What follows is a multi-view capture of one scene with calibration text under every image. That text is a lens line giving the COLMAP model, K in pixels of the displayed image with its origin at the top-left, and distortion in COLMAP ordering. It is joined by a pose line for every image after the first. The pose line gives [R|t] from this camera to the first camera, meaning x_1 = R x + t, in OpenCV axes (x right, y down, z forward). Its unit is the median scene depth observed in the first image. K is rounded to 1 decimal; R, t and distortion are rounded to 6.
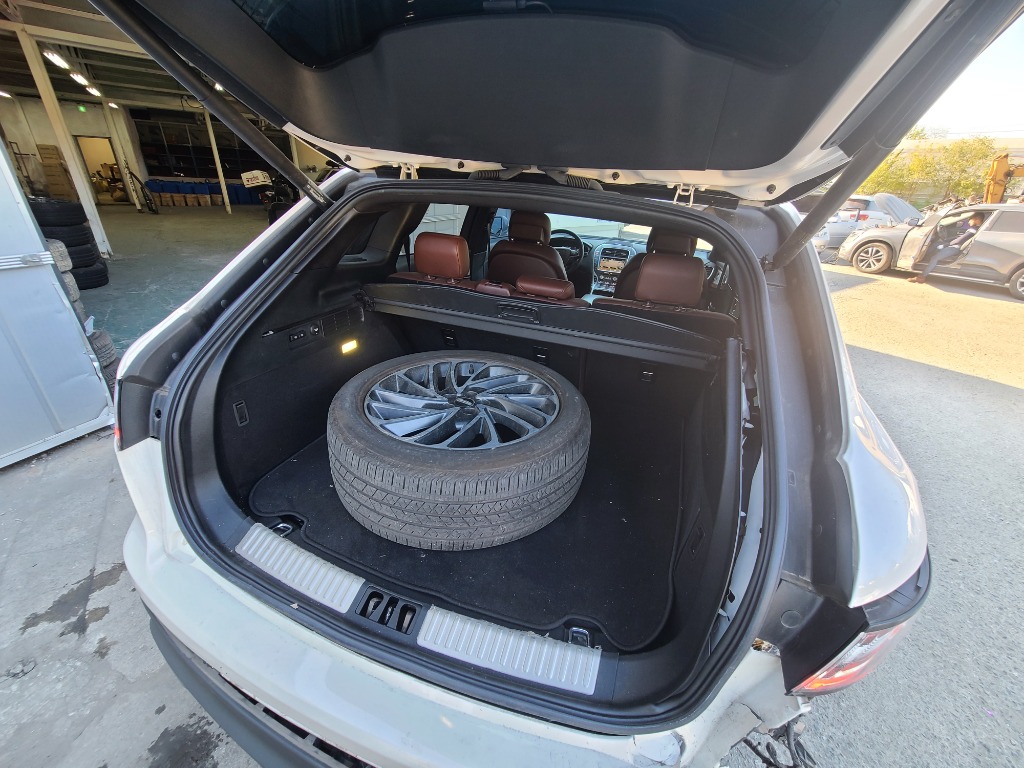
lens RADIAL K [[416.8, 0, 513.1], [0, 416.8, 385.0], [0, 0, 1]] dist [-0.000918, -0.000055]
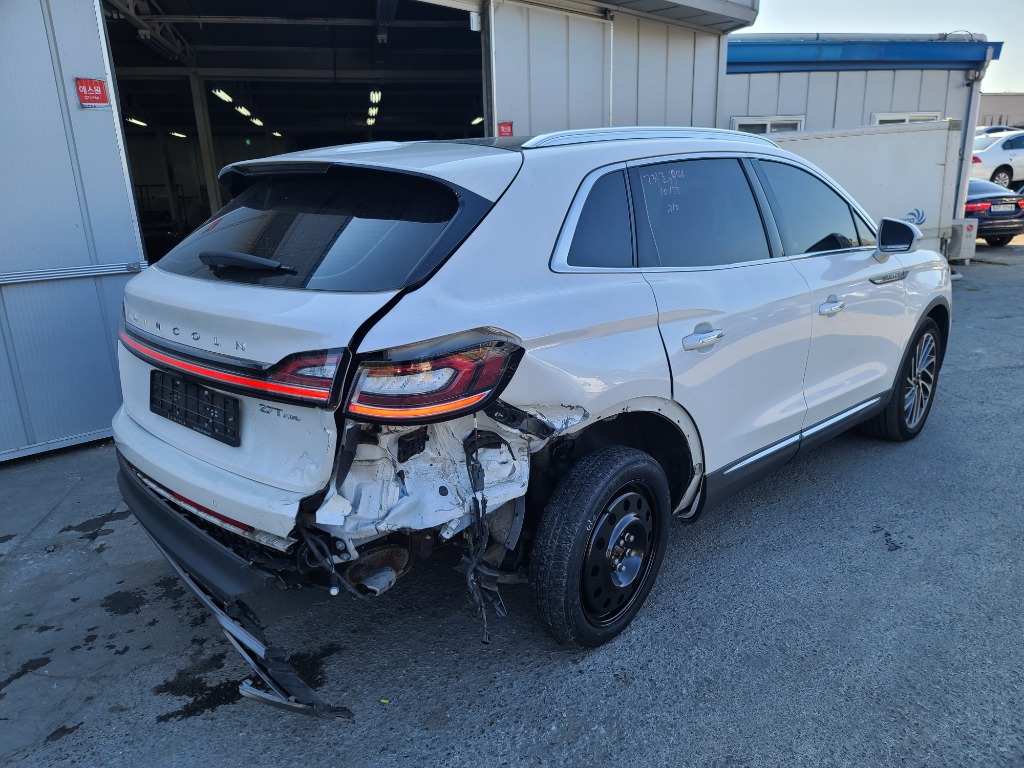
lens RADIAL K [[743.1, 0, 522.5], [0, 743.1, 397.2], [0, 0, 1]] dist [0.081604, -0.072052]
pose [[0.915720, 0.028185, -0.400828, 0.948204], [-0.103852, 0.980245, -0.168330, 0.405679], [0.388166, 0.195770, 0.900556, -0.565105]]
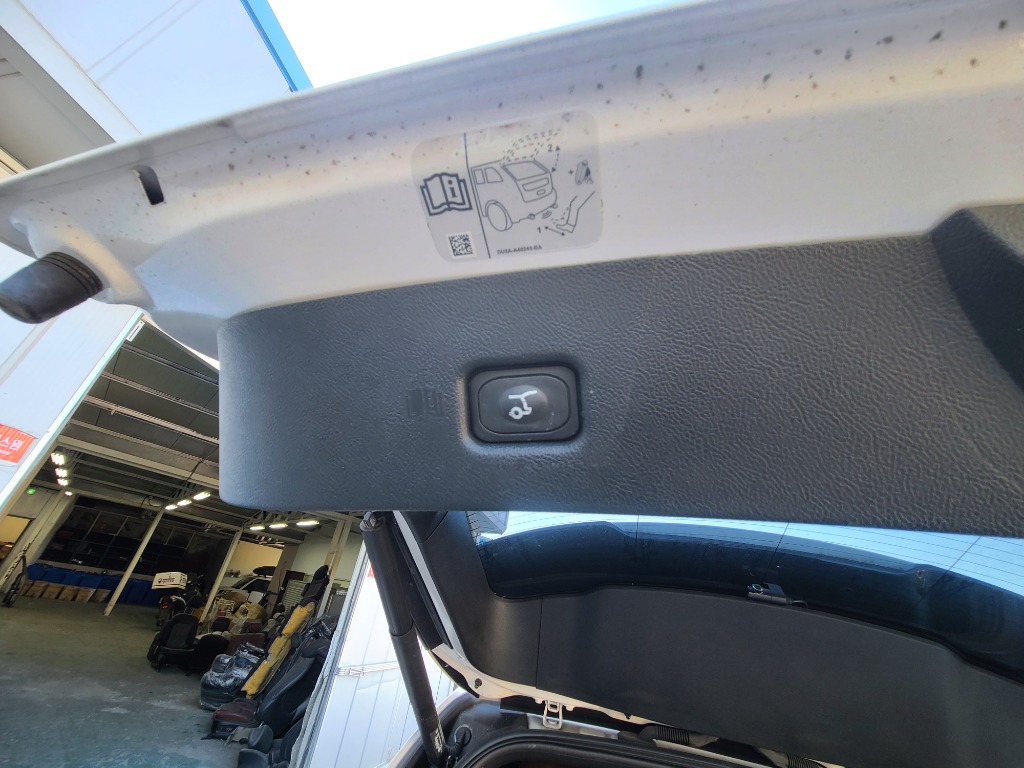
lens RADIAL K [[416.8, 0, 511.1], [0, 416.8, 390.2], [0, 0, 1]] dist [-0.000918, -0.000055]
pose [[0.981401, 0.164764, 0.098513, -0.380453], [-0.017732, 0.588787, -0.808094, -0.168373], [-0.191148, 0.791317, 0.580758, 0.048974]]
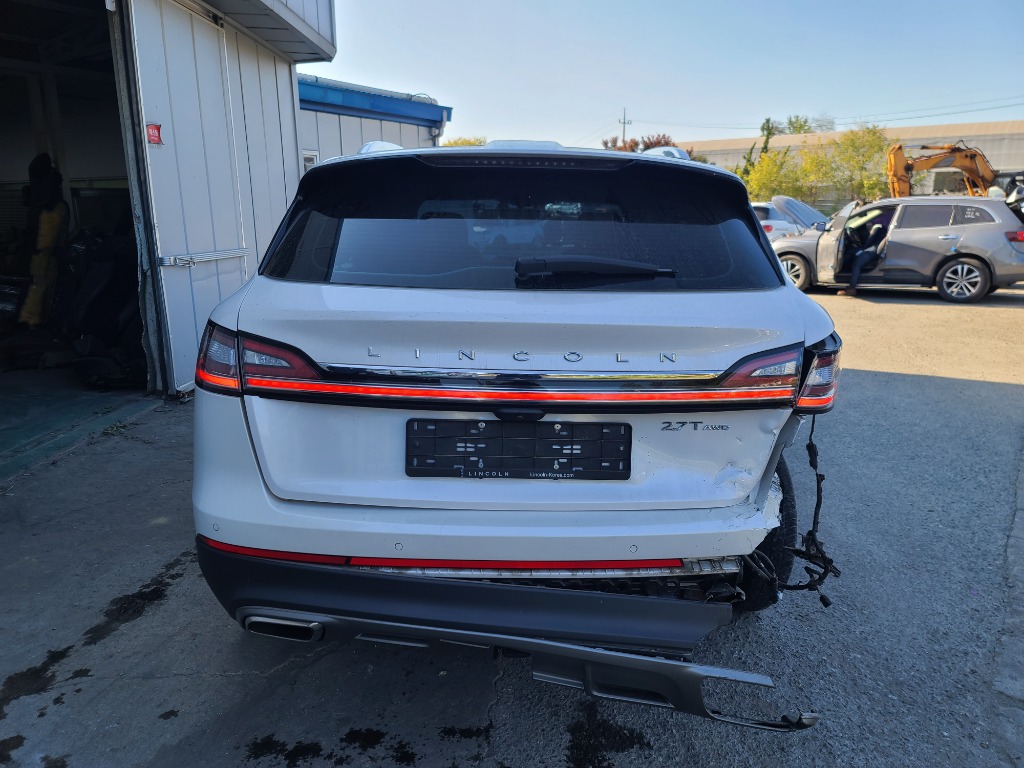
lens RADIAL K [[743.1, 0, 512.1], [0, 743.1, 389.7], [0, 0, 1]] dist [0.081604, -0.072052]
pose [[0.940020, -0.127333, 0.316463, -0.518106], [0.192660, 0.963766, -0.184492, 0.366037], [-0.281504, 0.234396, 0.930491, -0.587108]]
